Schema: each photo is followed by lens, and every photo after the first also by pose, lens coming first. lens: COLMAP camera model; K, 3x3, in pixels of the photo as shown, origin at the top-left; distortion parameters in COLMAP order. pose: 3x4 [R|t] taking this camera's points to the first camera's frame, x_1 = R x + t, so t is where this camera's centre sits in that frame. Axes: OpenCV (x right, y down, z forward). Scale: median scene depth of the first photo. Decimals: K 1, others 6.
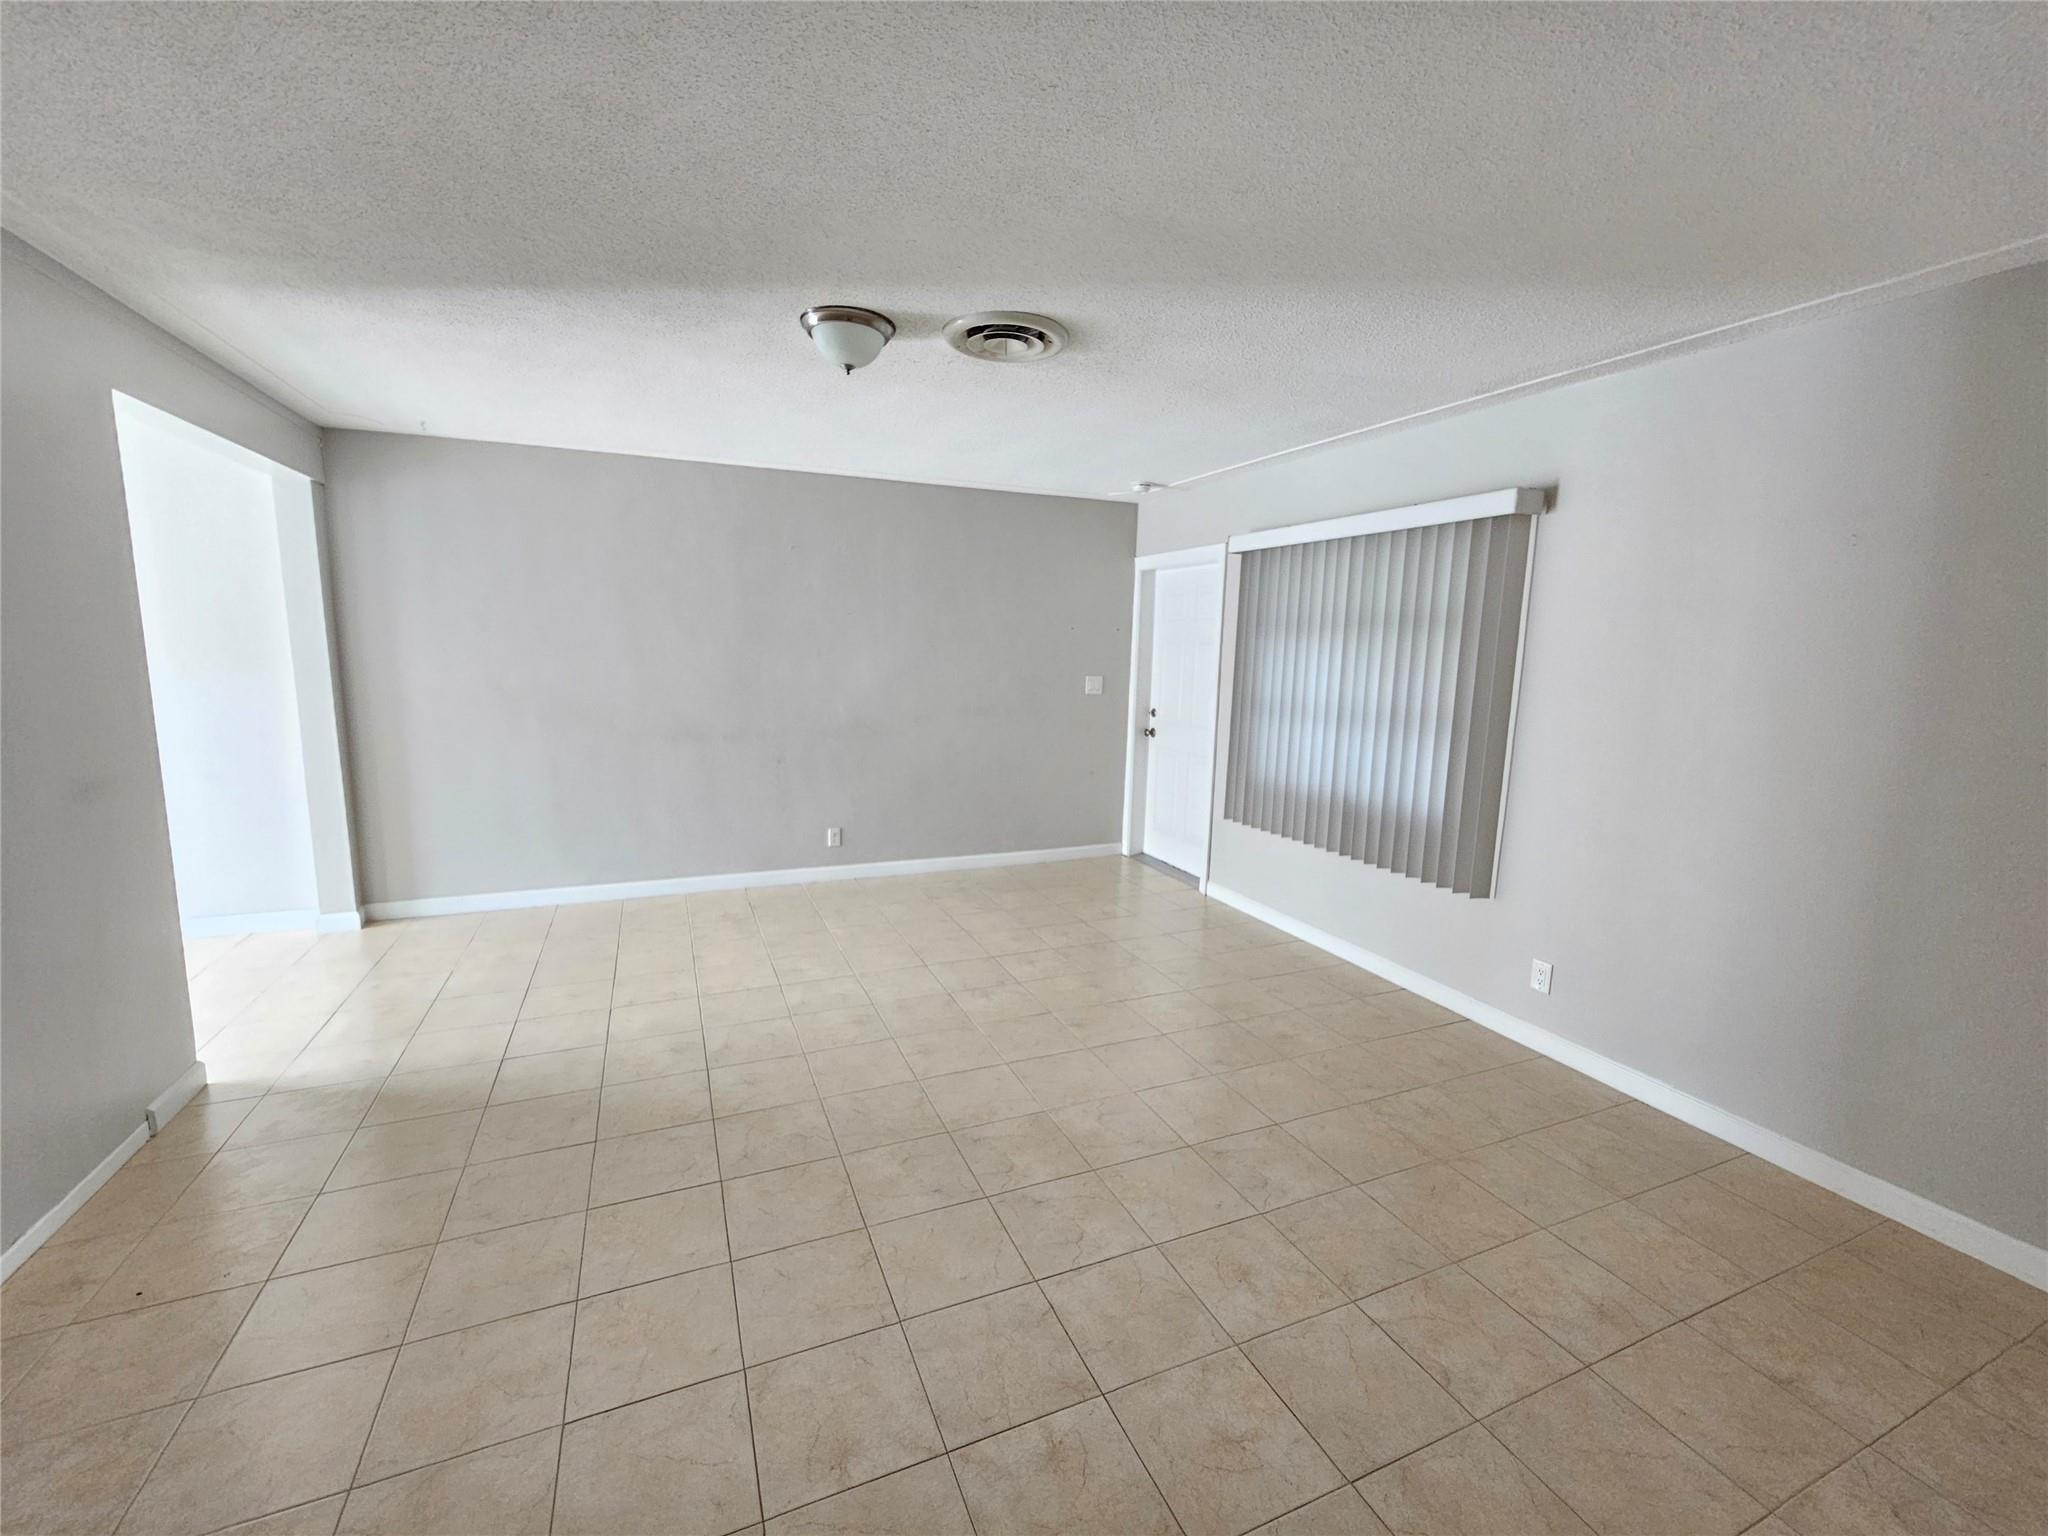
lens RADIAL K [[854.3, 0, 1019.2], [0, 854.3, 734.0], [0, 0, 1]] dist [0.000075, 0.000379]
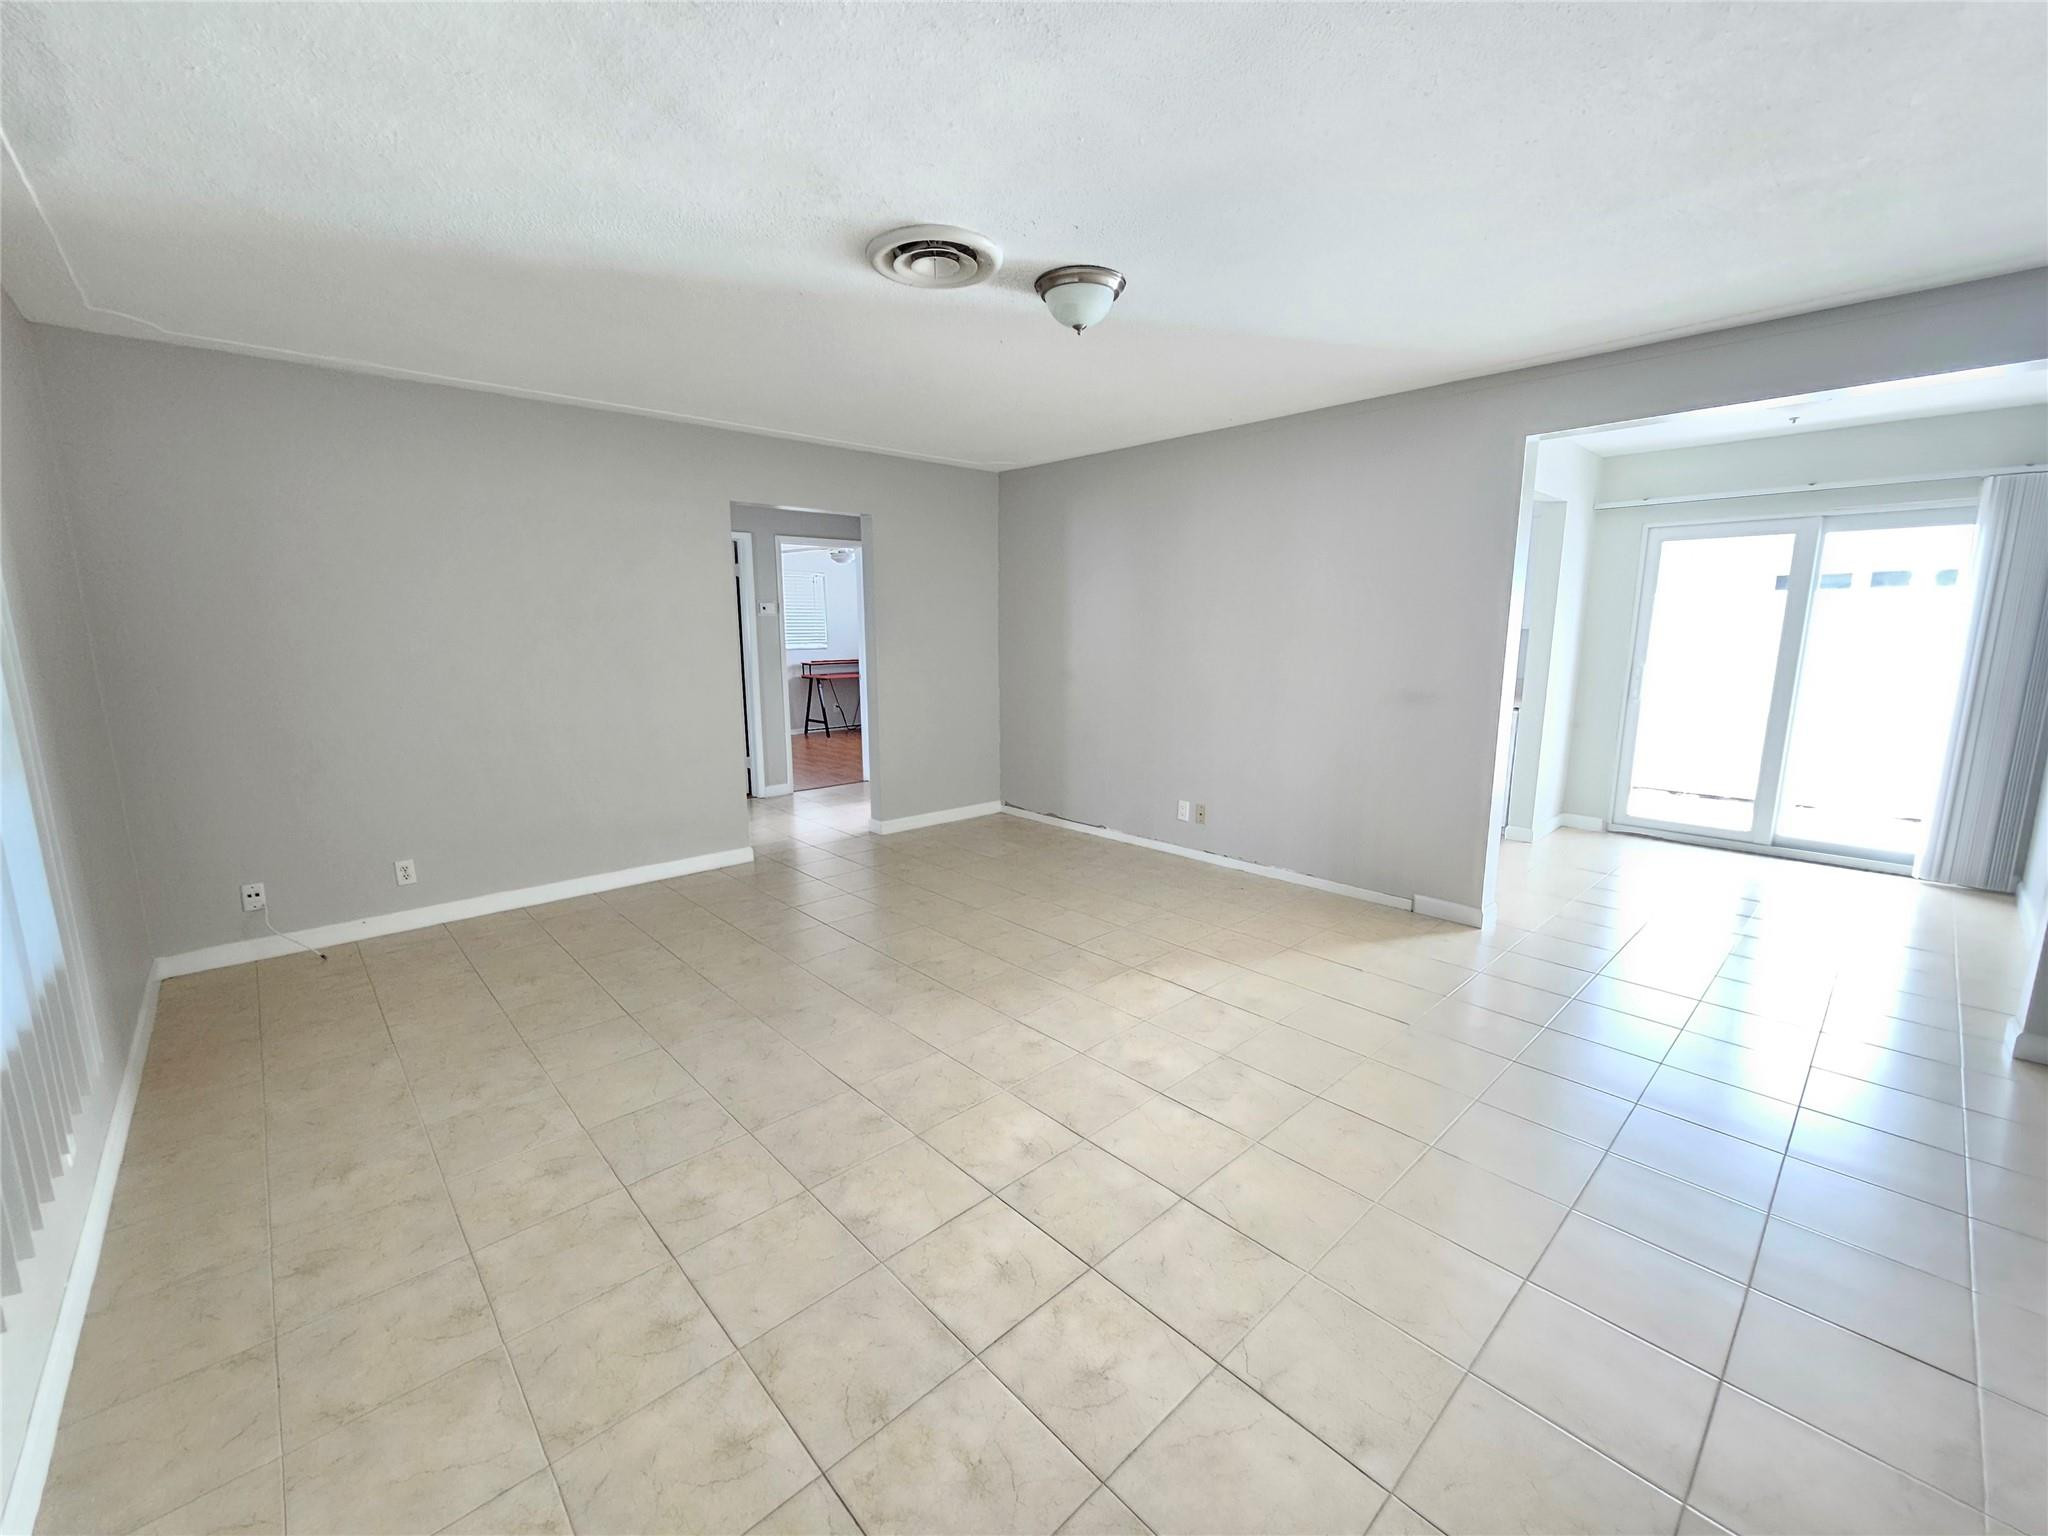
lens RADIAL K [[838.8, 0, 1026.8], [0, 838.8, 775.7], [0, 0, 1]] dist [-0.003016, 0.000261]
pose [[-0.939965, 0.041855, -0.338694, 0.211431], [-0.053124, 0.962407, 0.266366, -0.161965], [0.337110, 0.268368, -0.902405, 1.963836]]
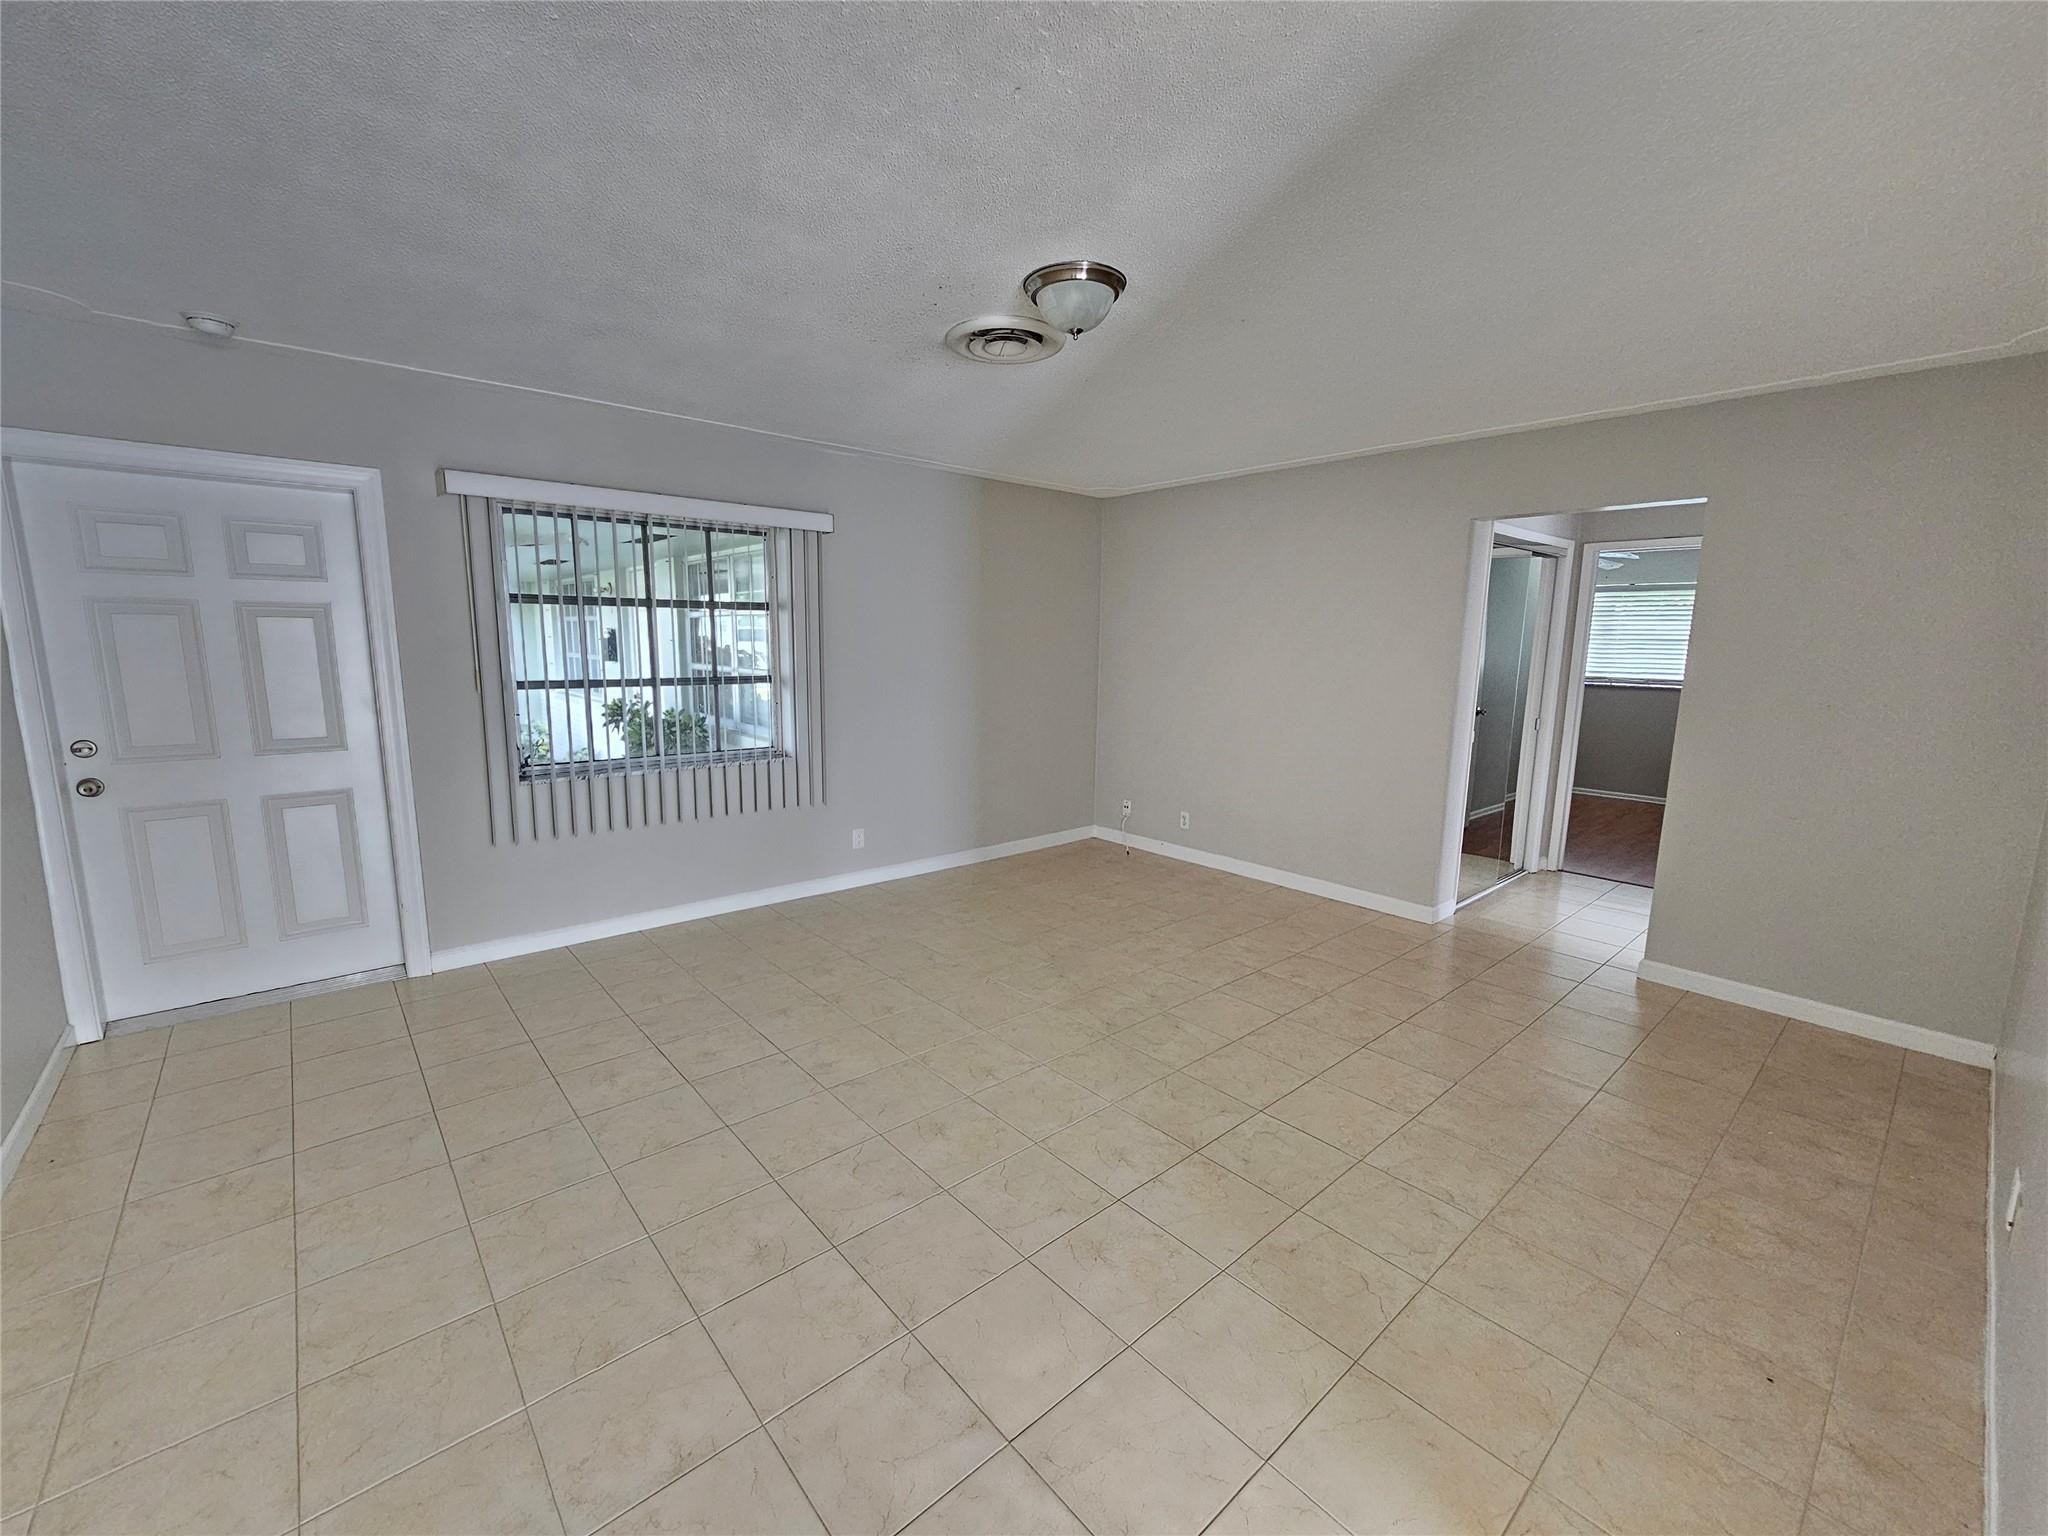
lens RADIAL K [[838.8, 0, 1026.8], [0, 838.8, 775.7], [0, 0, 1]] dist [-0.003016, 0.000261]
pose [[-0.313390, -0.180942, 0.932227, -1.047254], [0.078565, 0.973374, 0.215340, -0.157193], [-0.946369, 0.140726, -0.290829, 1.342283]]
